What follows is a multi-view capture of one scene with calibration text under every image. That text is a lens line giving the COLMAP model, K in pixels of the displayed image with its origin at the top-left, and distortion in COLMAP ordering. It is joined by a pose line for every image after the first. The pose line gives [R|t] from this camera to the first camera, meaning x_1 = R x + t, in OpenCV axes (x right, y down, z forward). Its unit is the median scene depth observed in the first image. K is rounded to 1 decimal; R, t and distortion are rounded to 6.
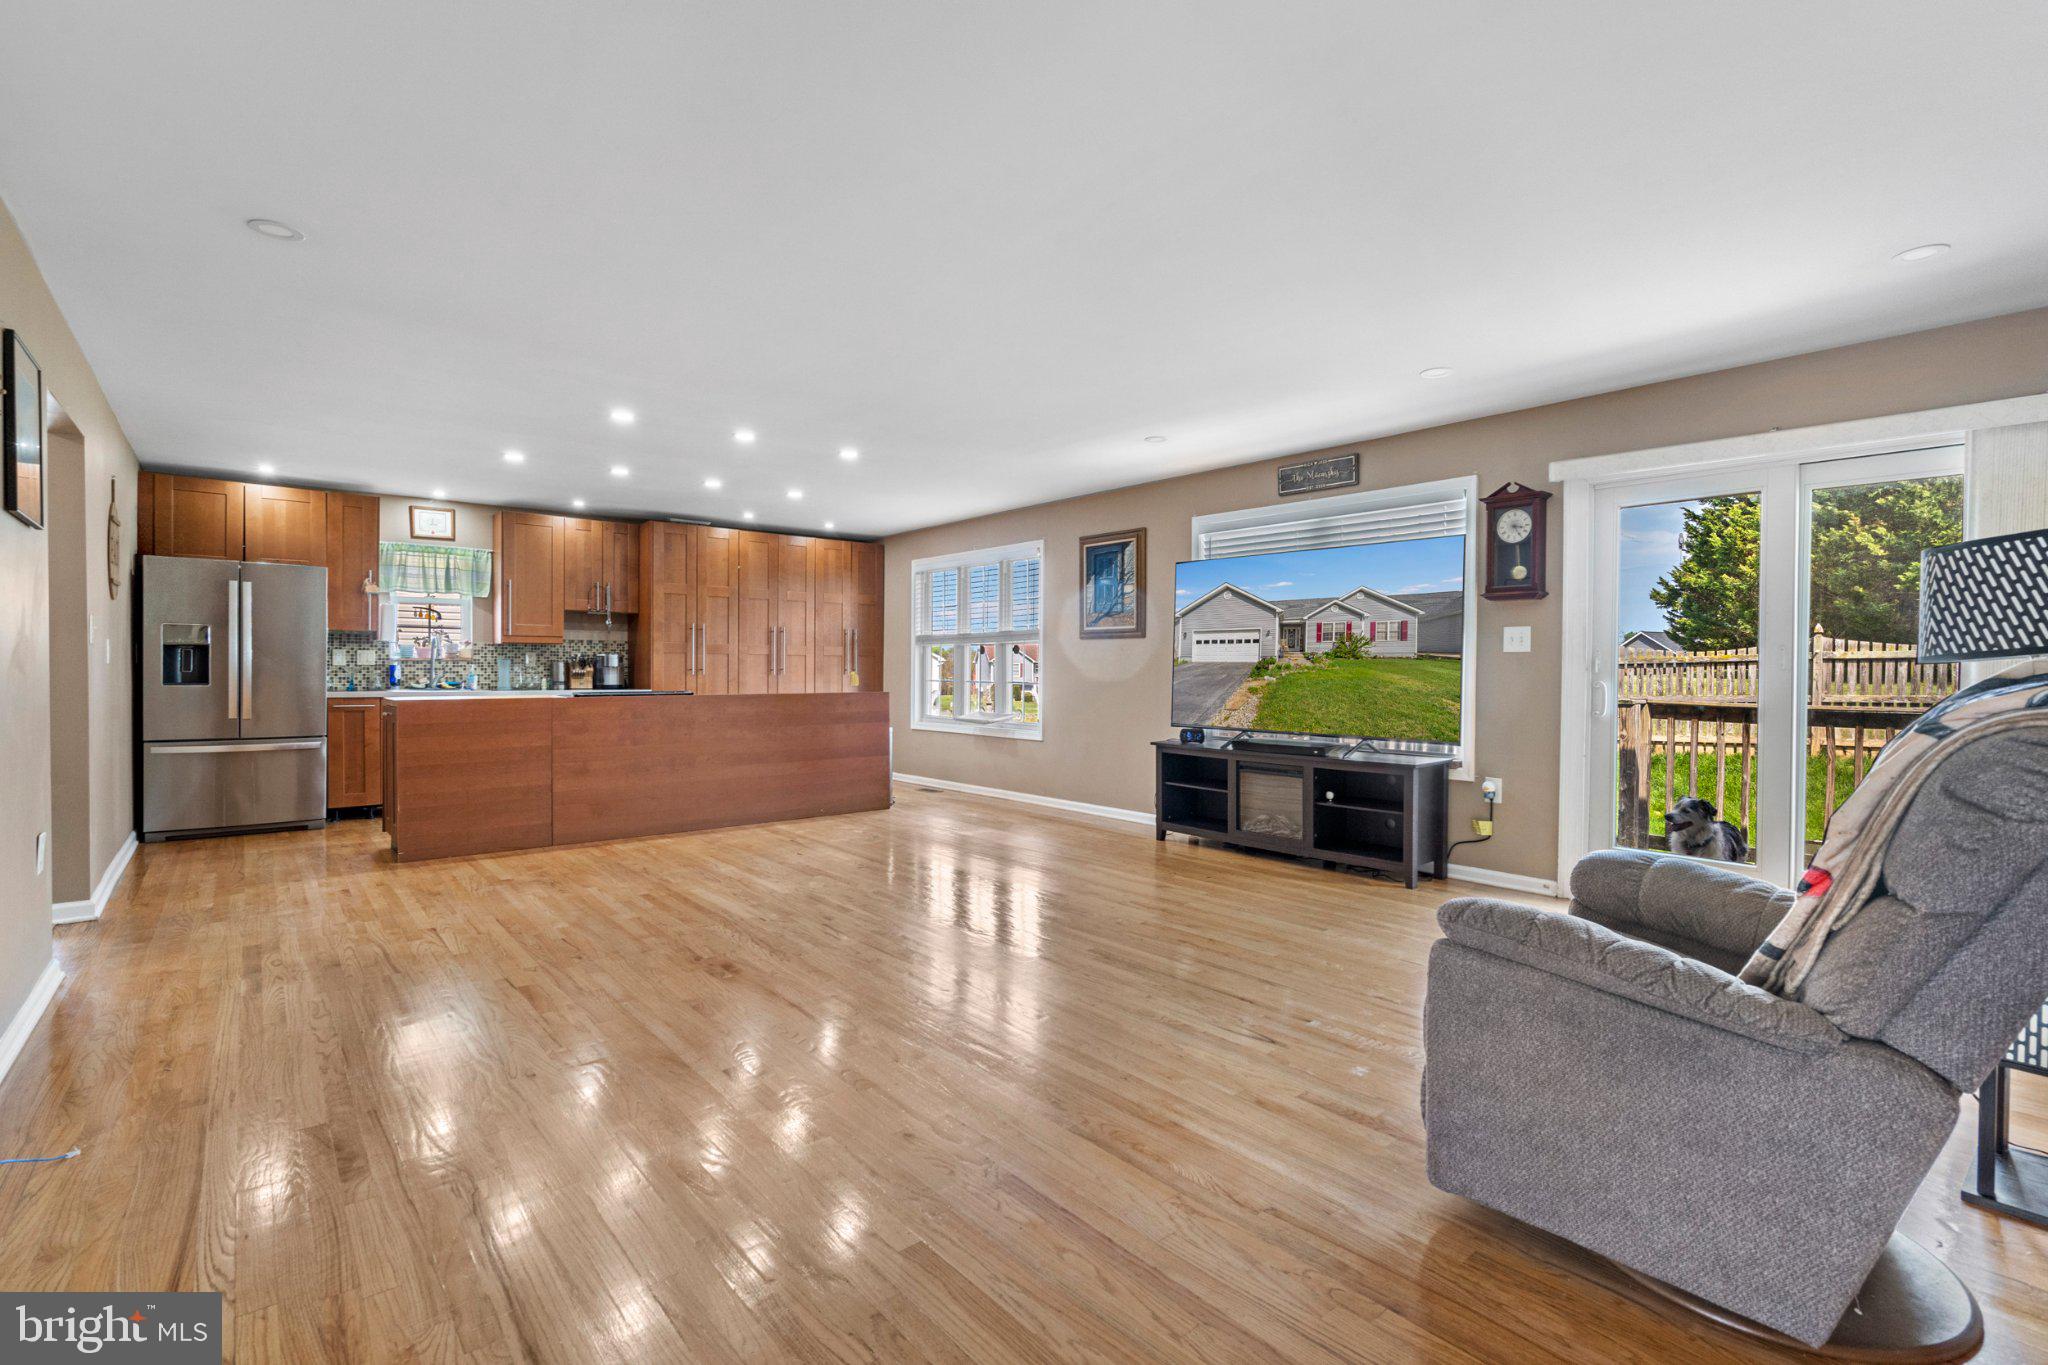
lens RADIAL K [[904.5, 0, 996.2], [0, 904.5, 676.0], [0, 0, 1]] dist [-0.001135, -0.000159]
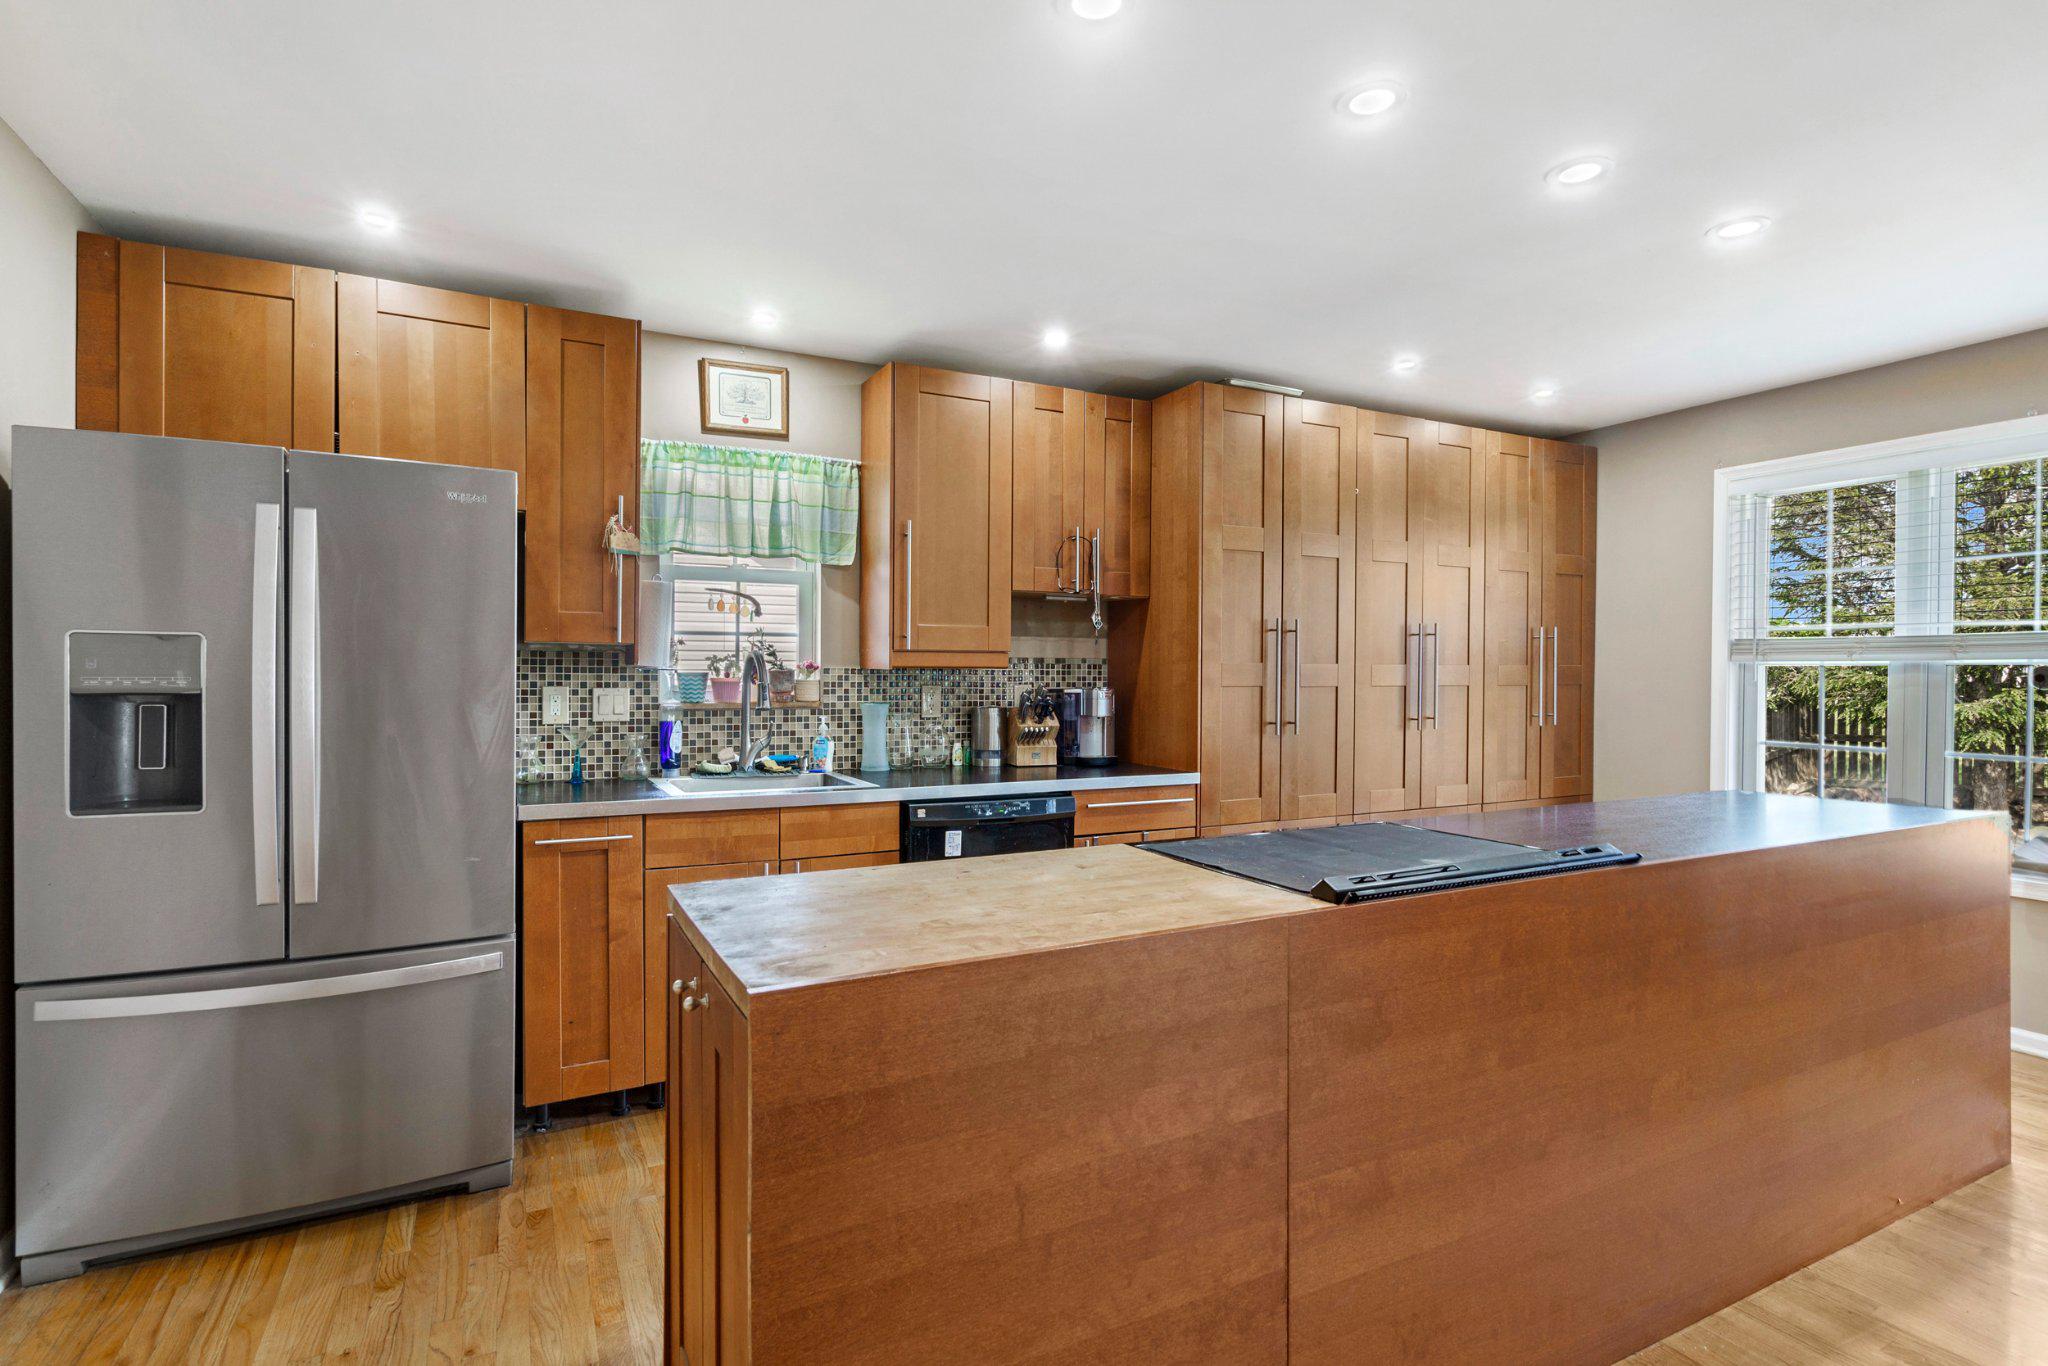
lens RADIAL K [[995.4, 0, 1025.6], [0, 995.4, 679.6], [0, 0, 1]] dist [-0.000565, 0.001007]
pose [[0.976934, -0.001257, -0.213537, -0.376192], [0.000619, 0.999995, -0.003053, -0.029136], [0.213540, 0.002851, 0.976930, 0.540249]]
